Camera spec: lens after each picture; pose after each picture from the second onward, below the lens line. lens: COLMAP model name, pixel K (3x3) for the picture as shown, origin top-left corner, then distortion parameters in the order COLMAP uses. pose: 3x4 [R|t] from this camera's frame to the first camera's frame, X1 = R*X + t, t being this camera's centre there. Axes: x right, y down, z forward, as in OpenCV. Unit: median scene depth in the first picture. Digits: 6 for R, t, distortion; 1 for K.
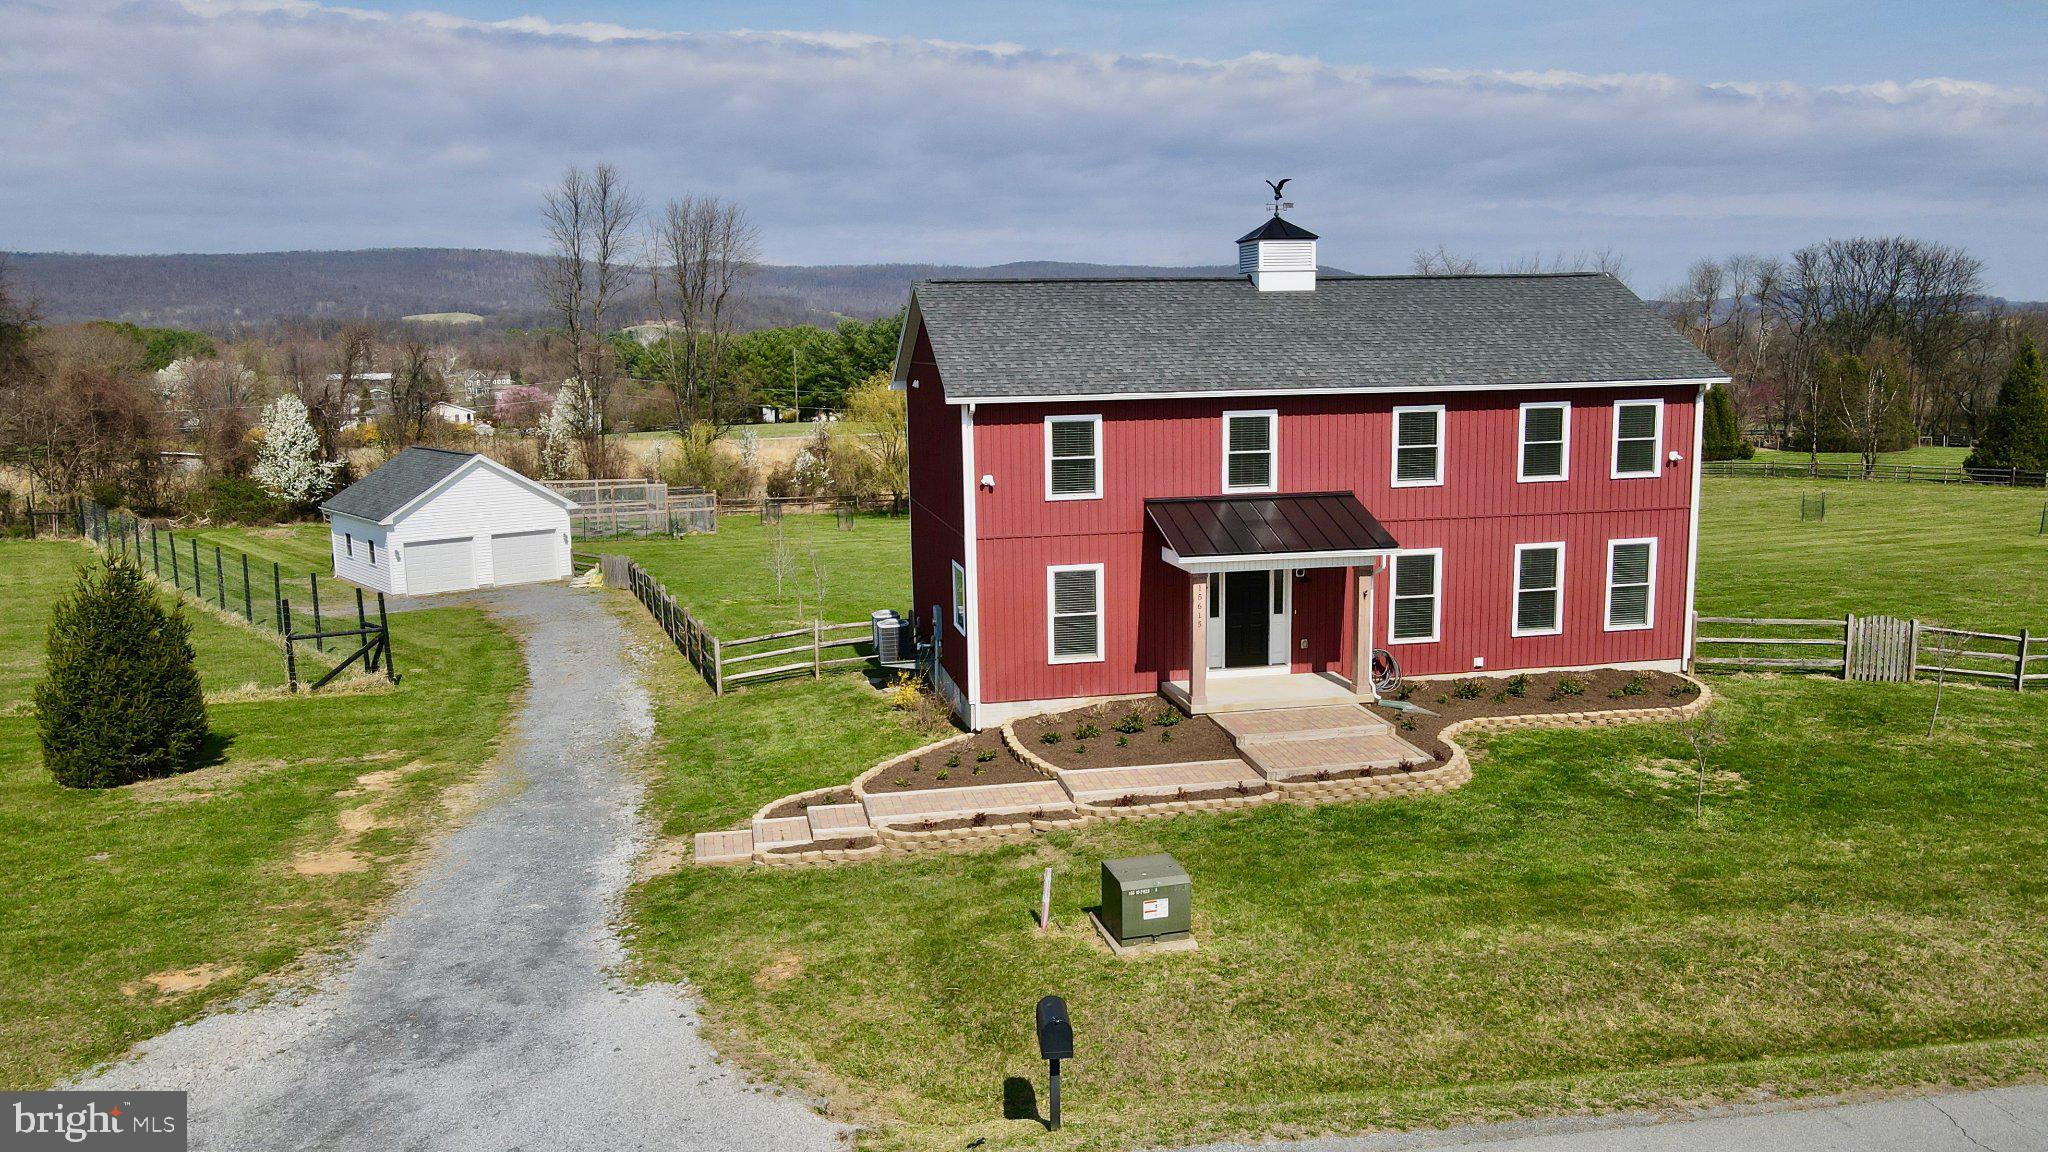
lens RADIAL K [[1555.9, 0, 1024.0], [0, 1555.9, 576.0], [0, 0, 1]] dist [-0.009662, 0.043486]
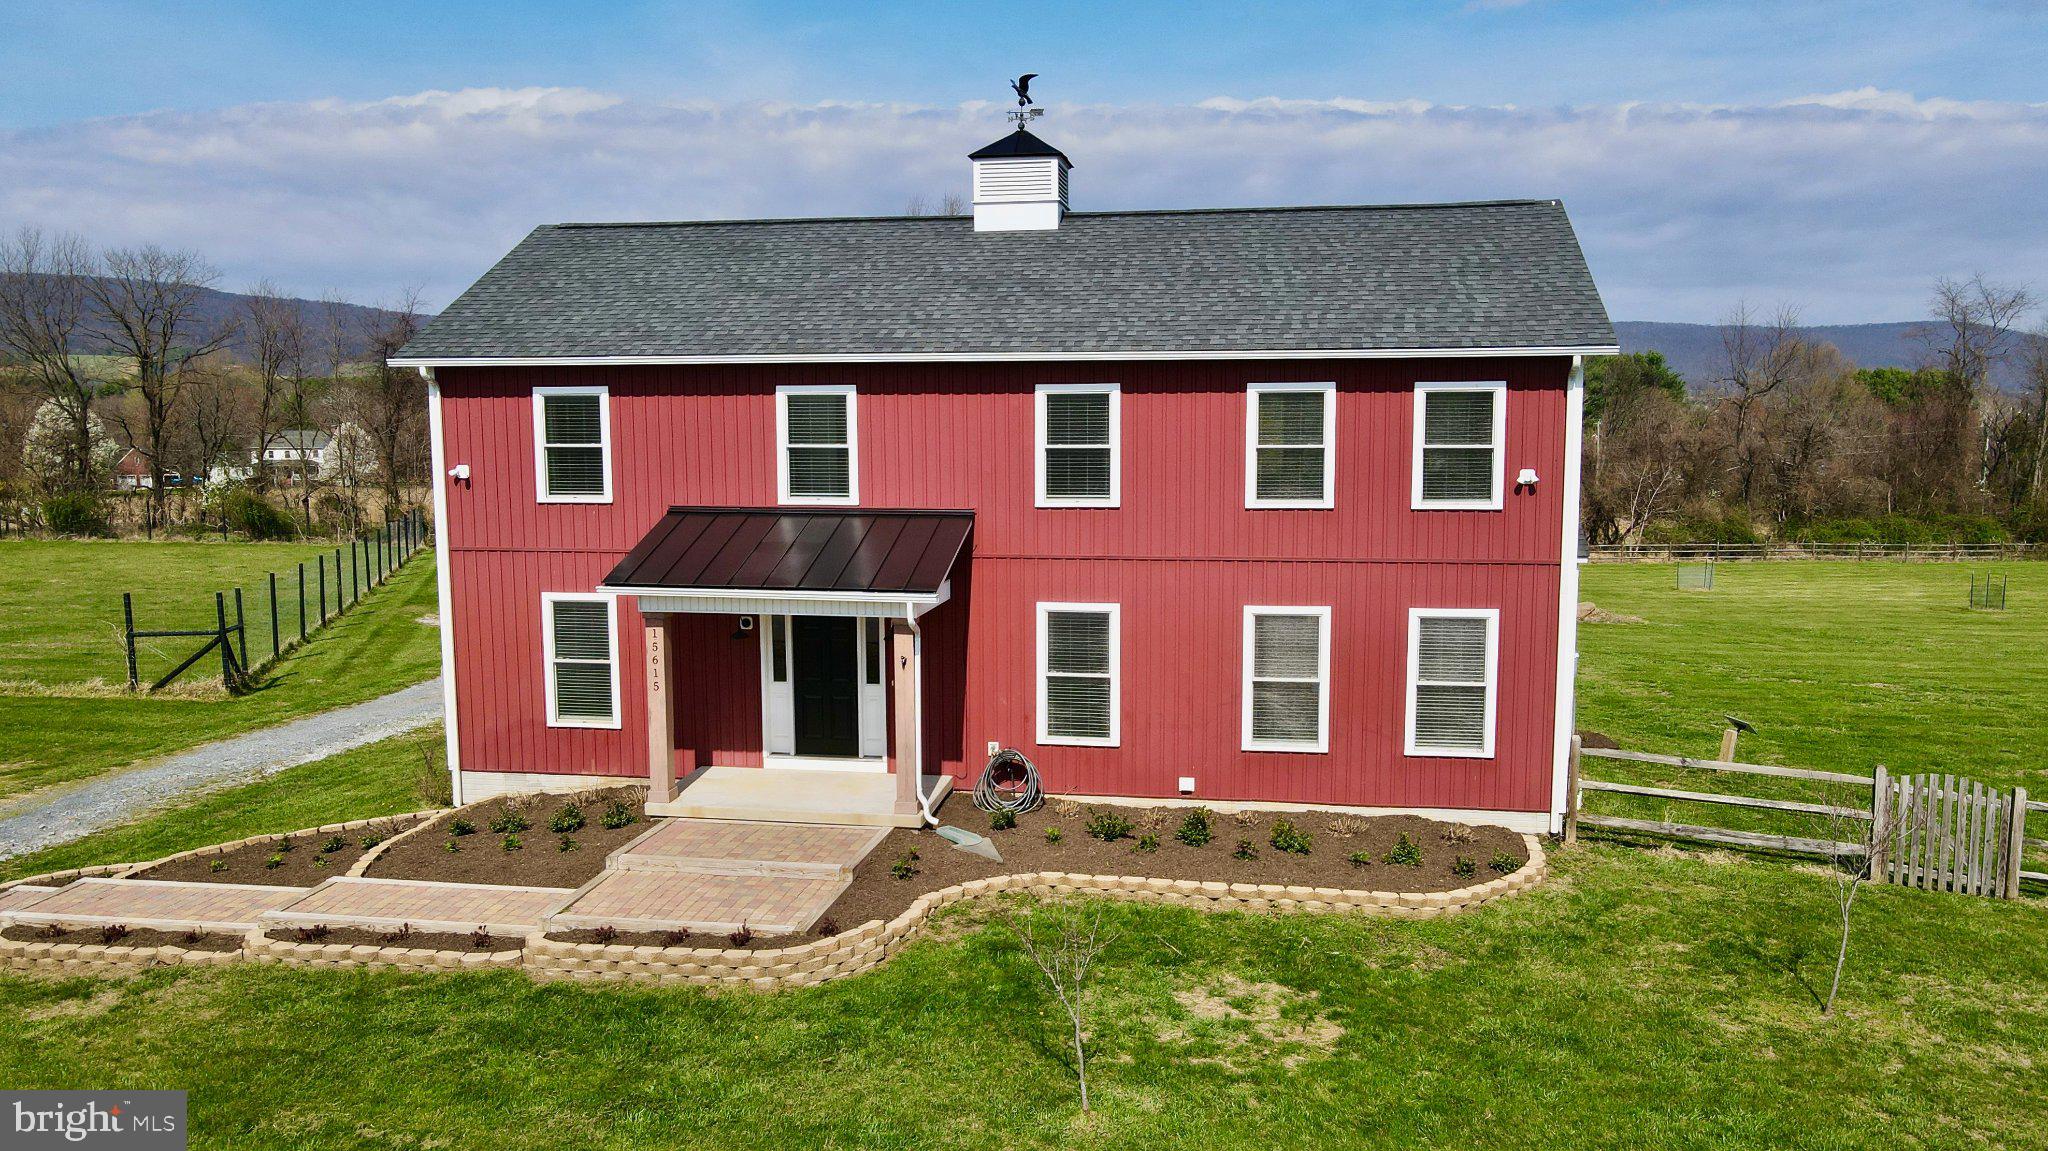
lens RADIAL K [[1535.7, 0, 1024.0], [0, 1535.7, 575.5], [0, 0, 1]] dist [-0.010172, 0.046621]
pose [[0.933485, 0.052766, -0.354714, 0.475909], [-0.066259, 0.997464, -0.025993, -0.010409], [0.352443, 0.047767, 0.934613, 0.396504]]
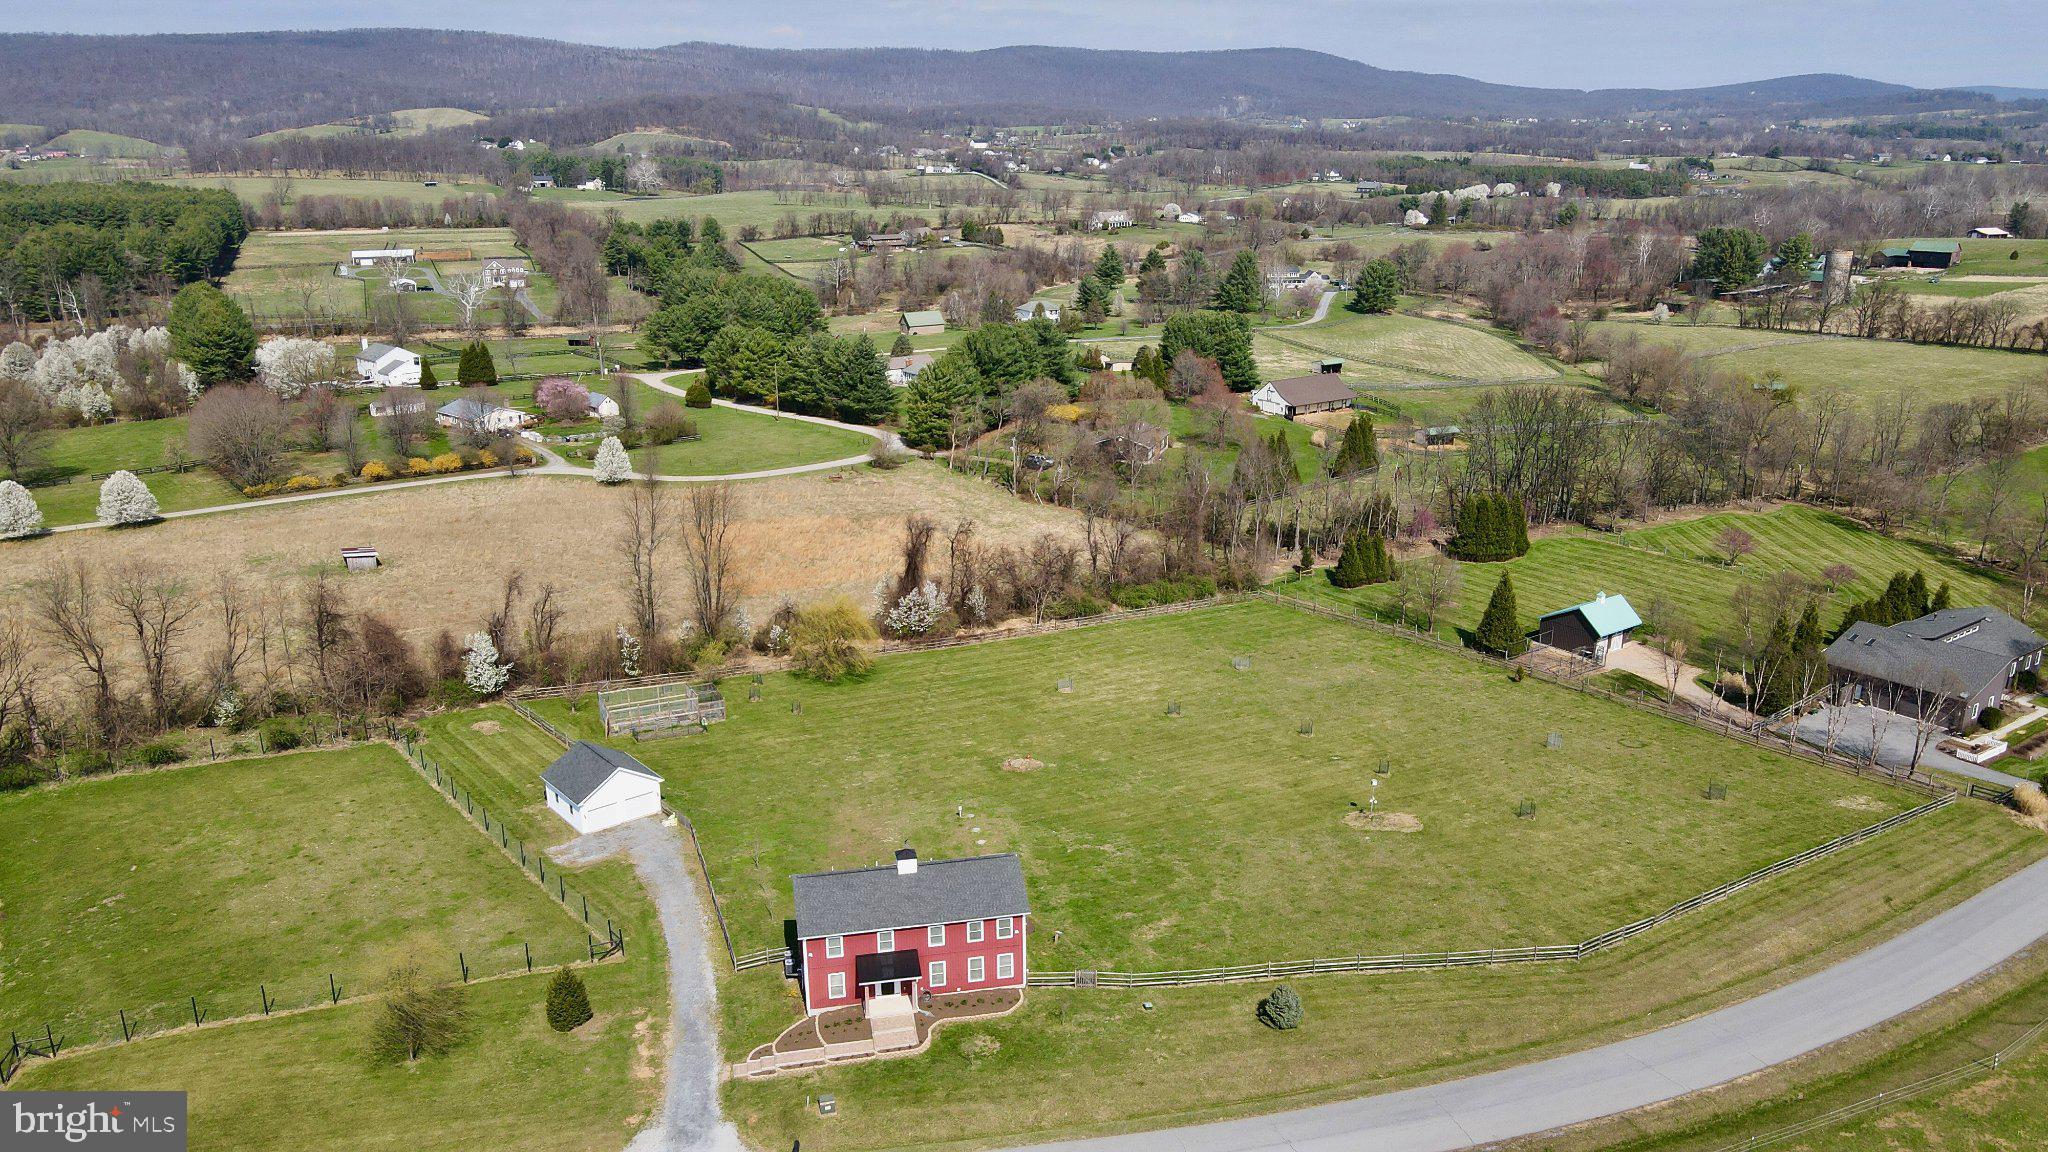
lens RADIAL K [[1541.5, 0, 1024.0], [0, 1541.5, 576.0], [0, 0, 1]] dist [-0.008479, 0.036936]
pose [[0.999978, 0.004873, 0.004502, 0.439617], [-0.005482, 0.989150, 0.146806, -1.417855], [-0.003738, -0.146827, 0.989155, -2.345590]]
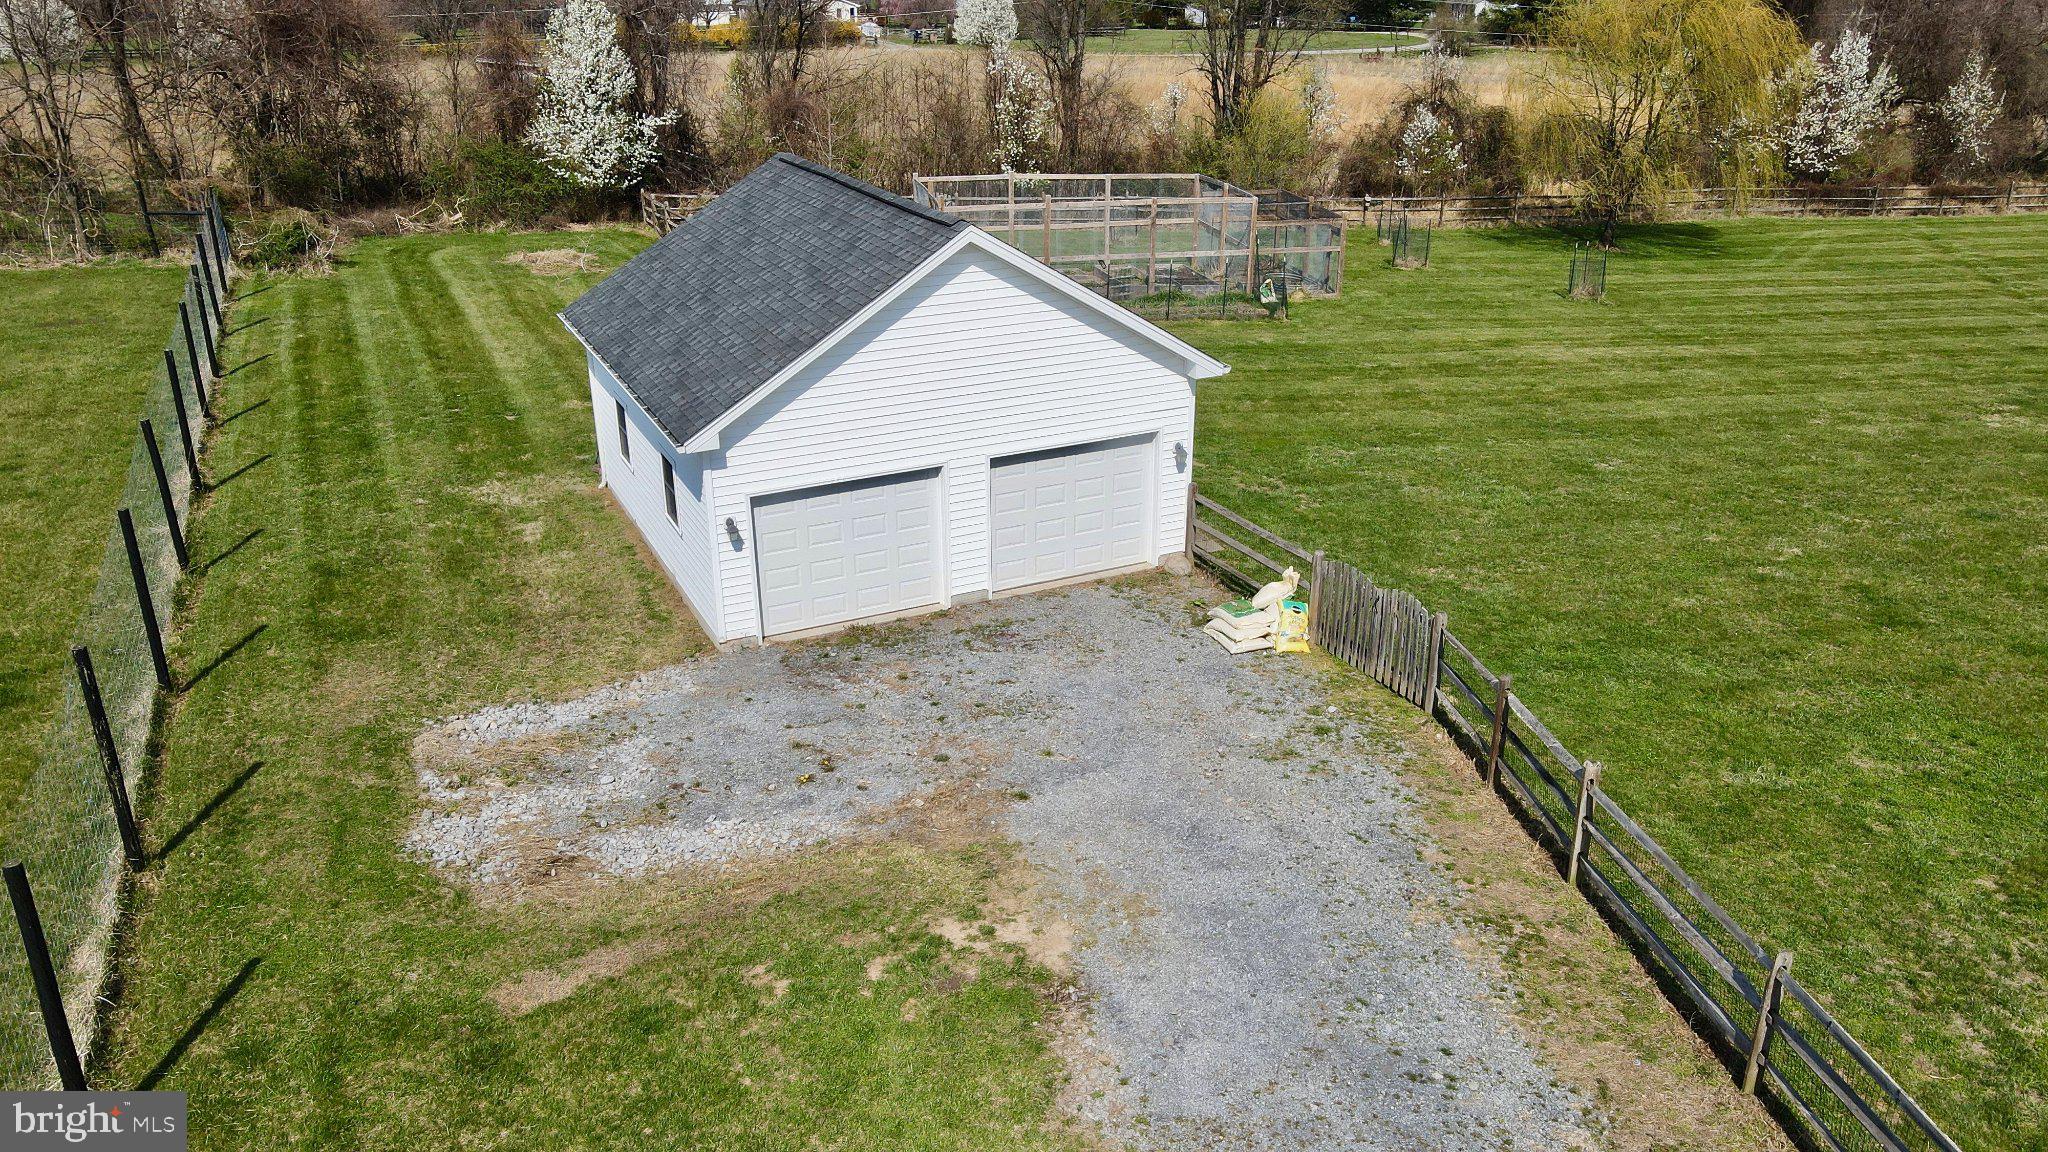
lens RADIAL K [[1517.7, 0, 1014.8], [0, 1517.7, 599.5], [0, 0, 1]] dist [-0.006506, 0.047509]
pose [[0.972123, 0.103062, -0.210605, -0.570743], [-0.043467, 0.961862, 0.270061, -0.191033], [0.230406, -0.253378, 0.939528, 1.466958]]
